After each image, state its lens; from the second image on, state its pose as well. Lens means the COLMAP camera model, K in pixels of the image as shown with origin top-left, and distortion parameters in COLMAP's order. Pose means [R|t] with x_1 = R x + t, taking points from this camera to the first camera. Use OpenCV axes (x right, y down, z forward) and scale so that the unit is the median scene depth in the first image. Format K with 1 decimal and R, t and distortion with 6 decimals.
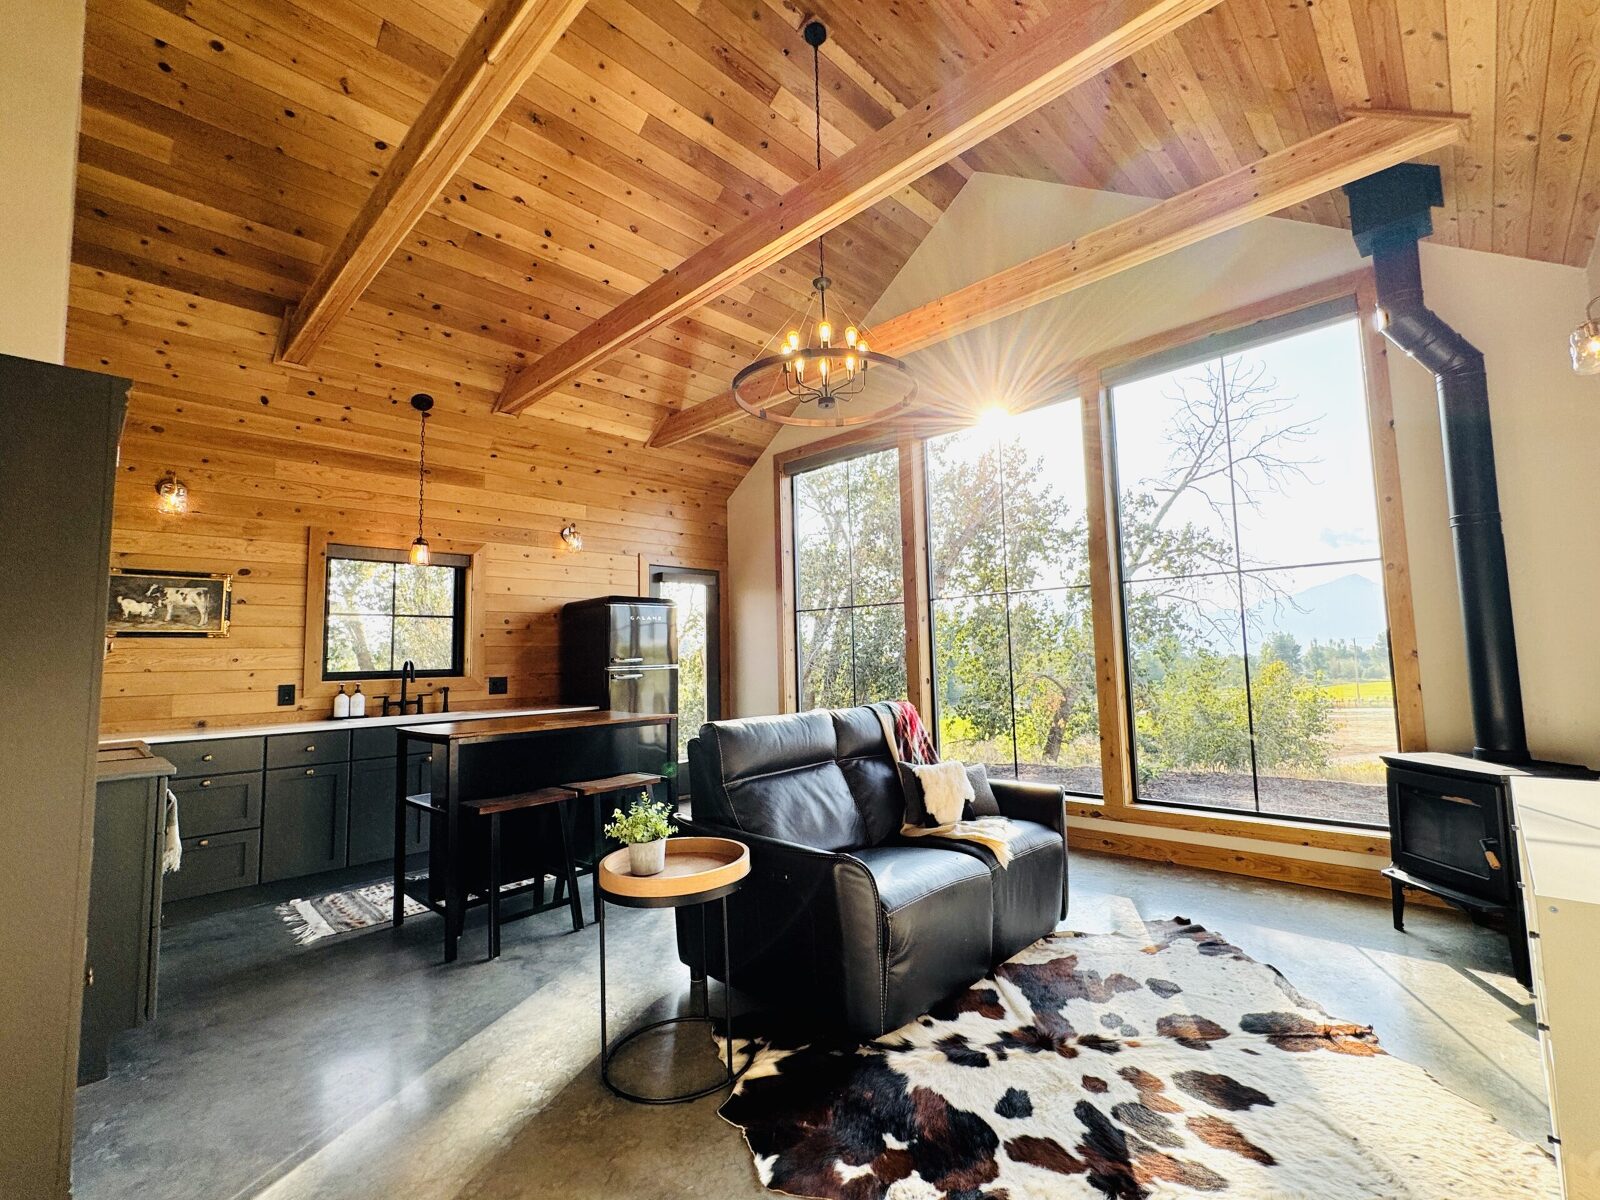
lens RADIAL K [[680.6, 0, 800.0], [0, 680.6, 600.0], [0, 0, 1]] dist [0.001588, 0.000356]
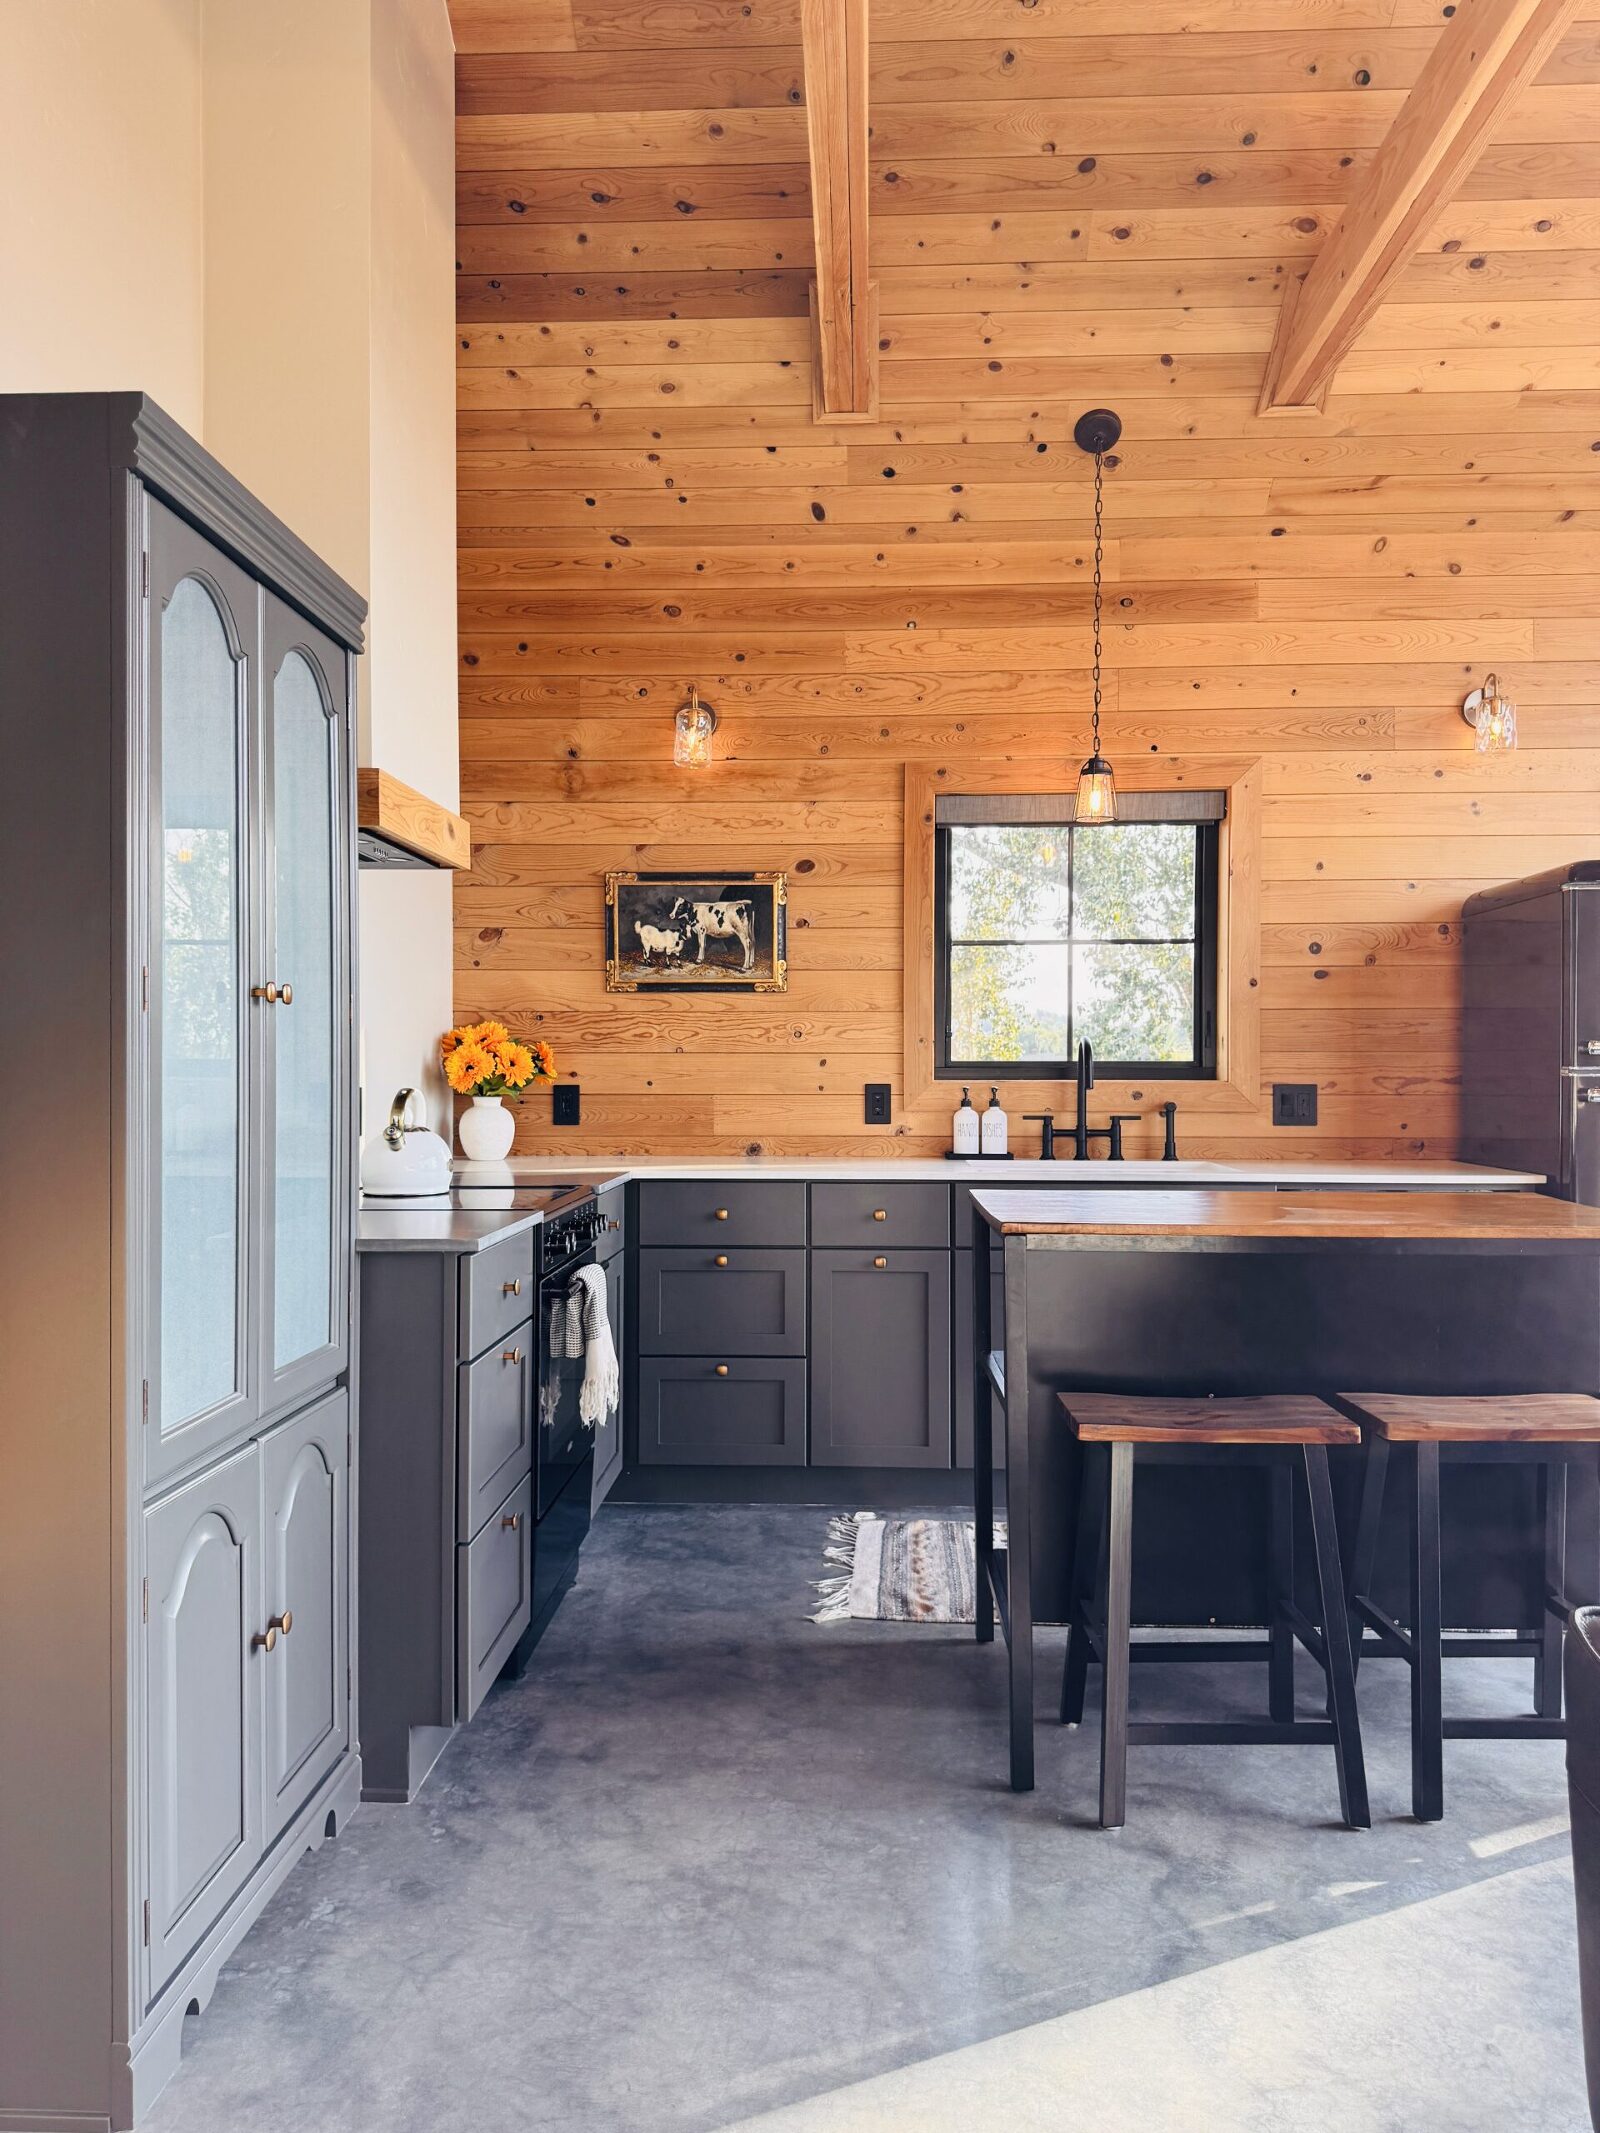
lens RADIAL K [[1504.1, 0, 800.0], [0, 1504.1, 1066.5], [0, 0, 1]] dist [0.135702, -0.216729]
pose [[0.684797, 0.028430, -0.728179, 0.025002], [0.046419, 0.995508, 0.082521, 0.016460], [0.727254, -0.090311, 0.680401, 0.199260]]
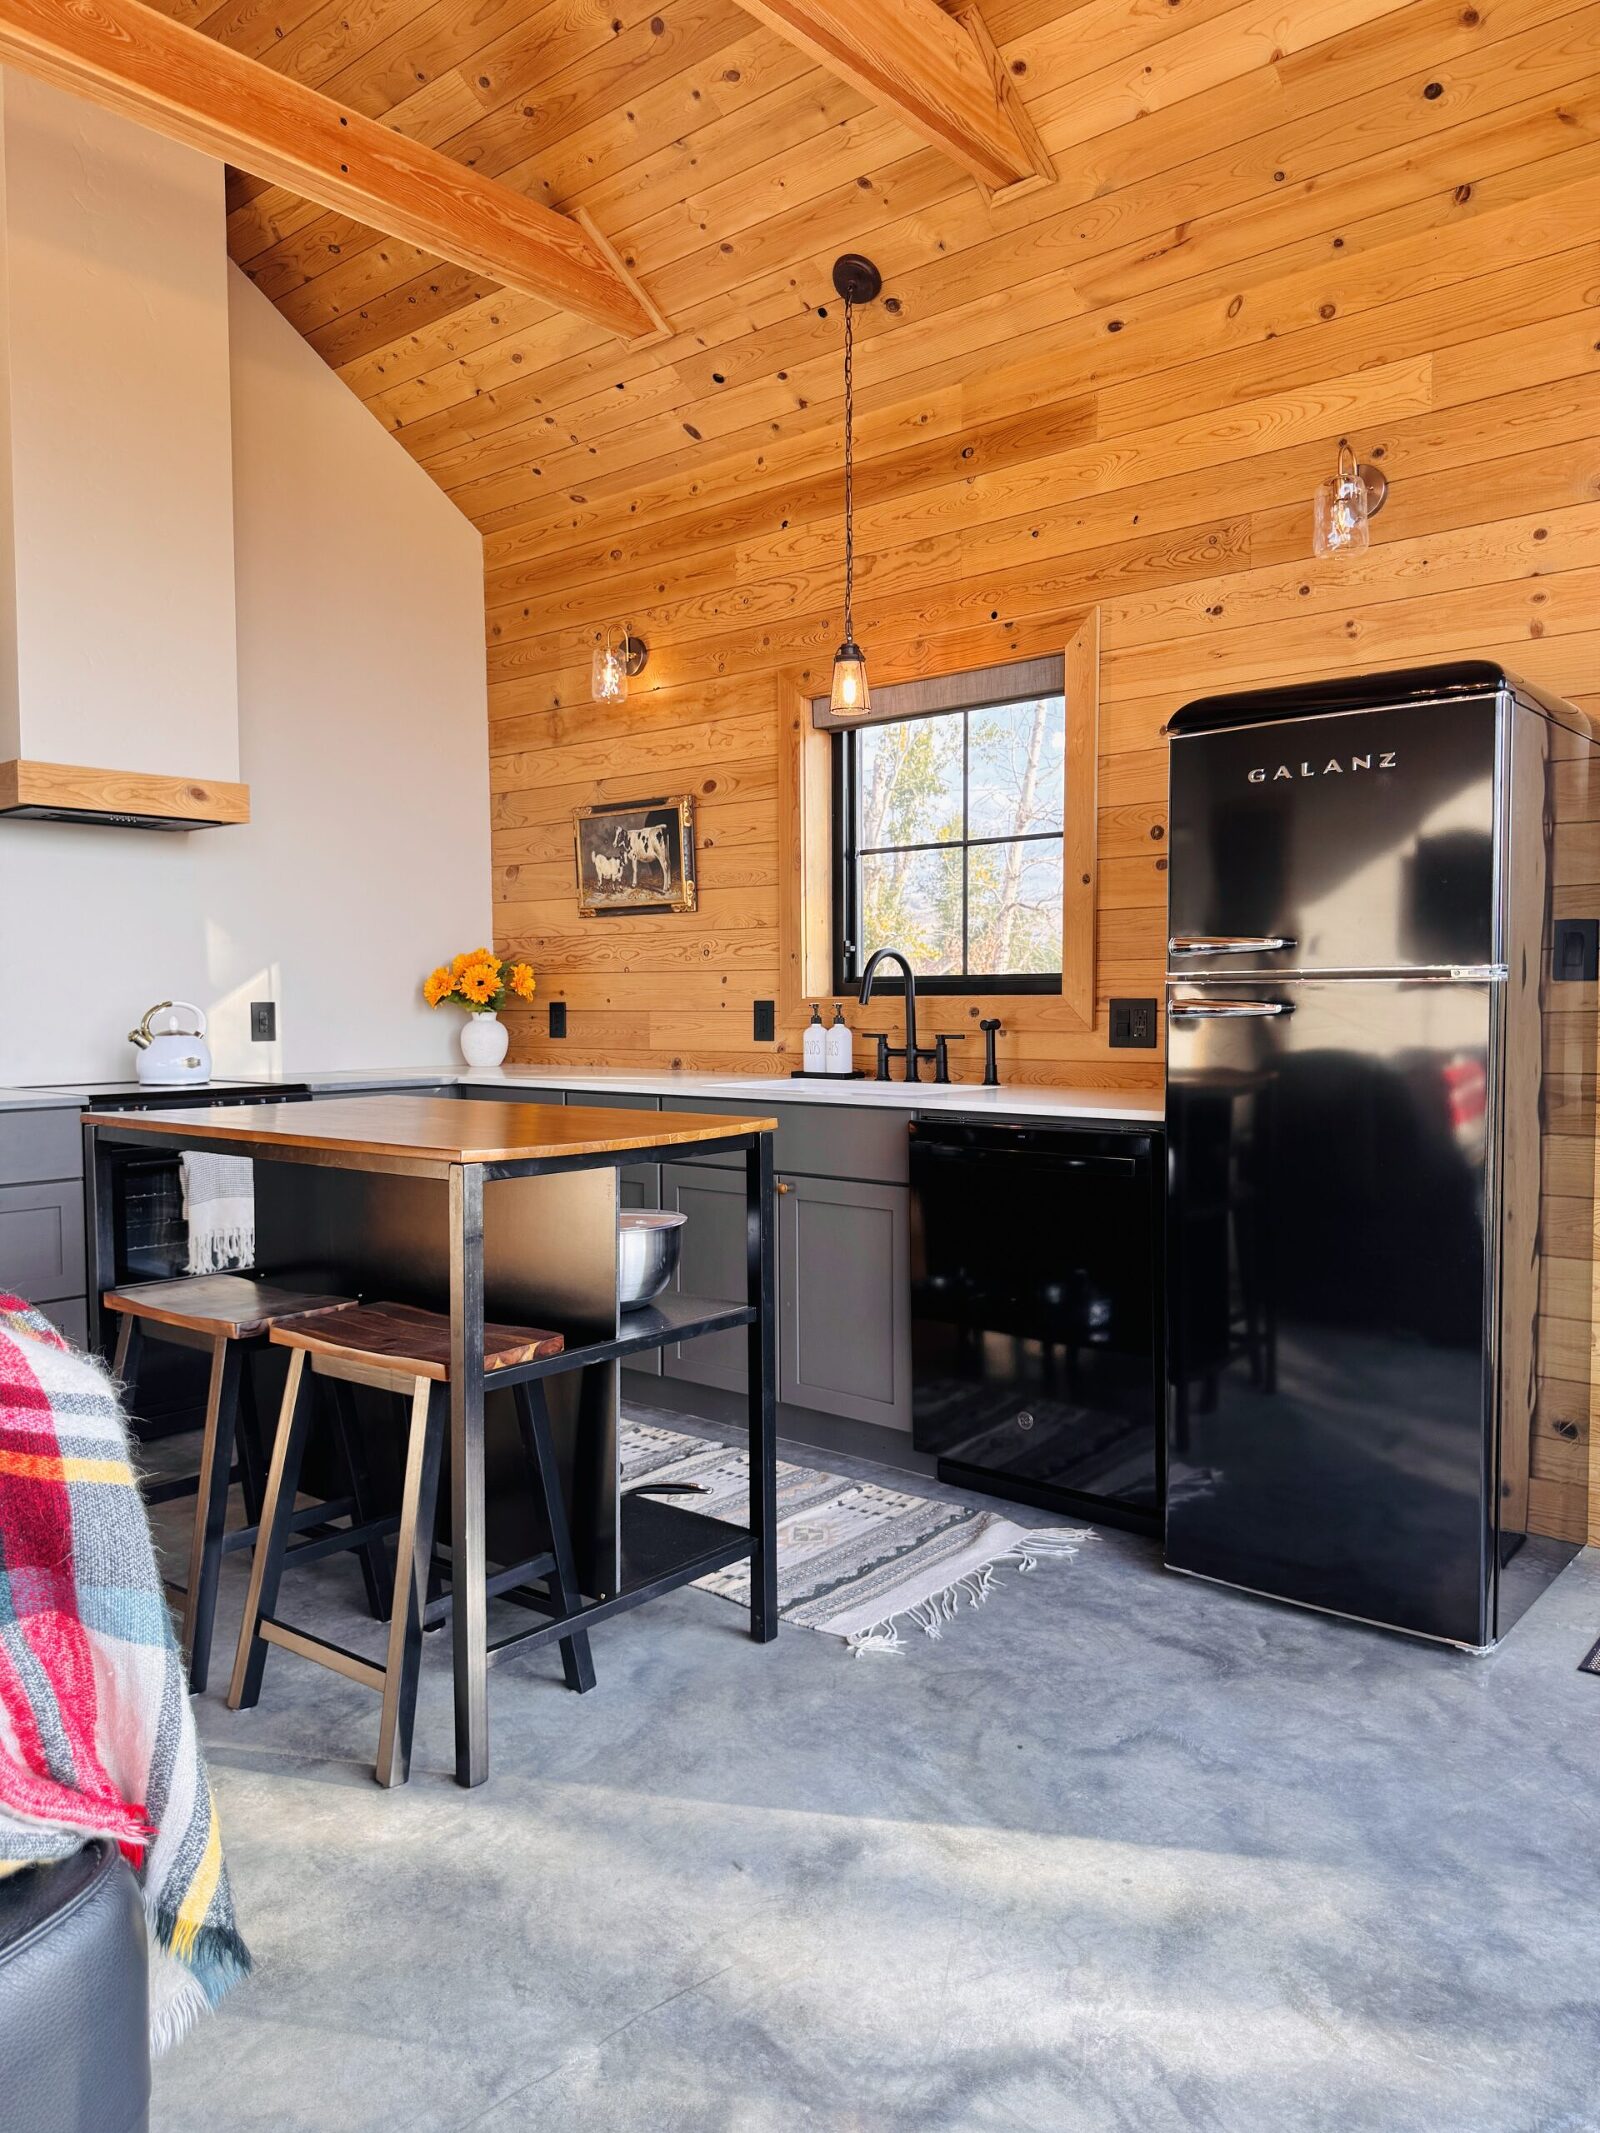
lens RADIAL K [[1507.7, 0, 800.0], [0, 1507.7, 1066.5], [0, 0, 1]] dist [0.086996, -0.122199]
pose [[0.086811, 0.079572, -0.993042, 0.372354], [0.099975, 0.991077, 0.088154, 0.078396], [0.991196, -0.106933, 0.078081, 0.951782]]
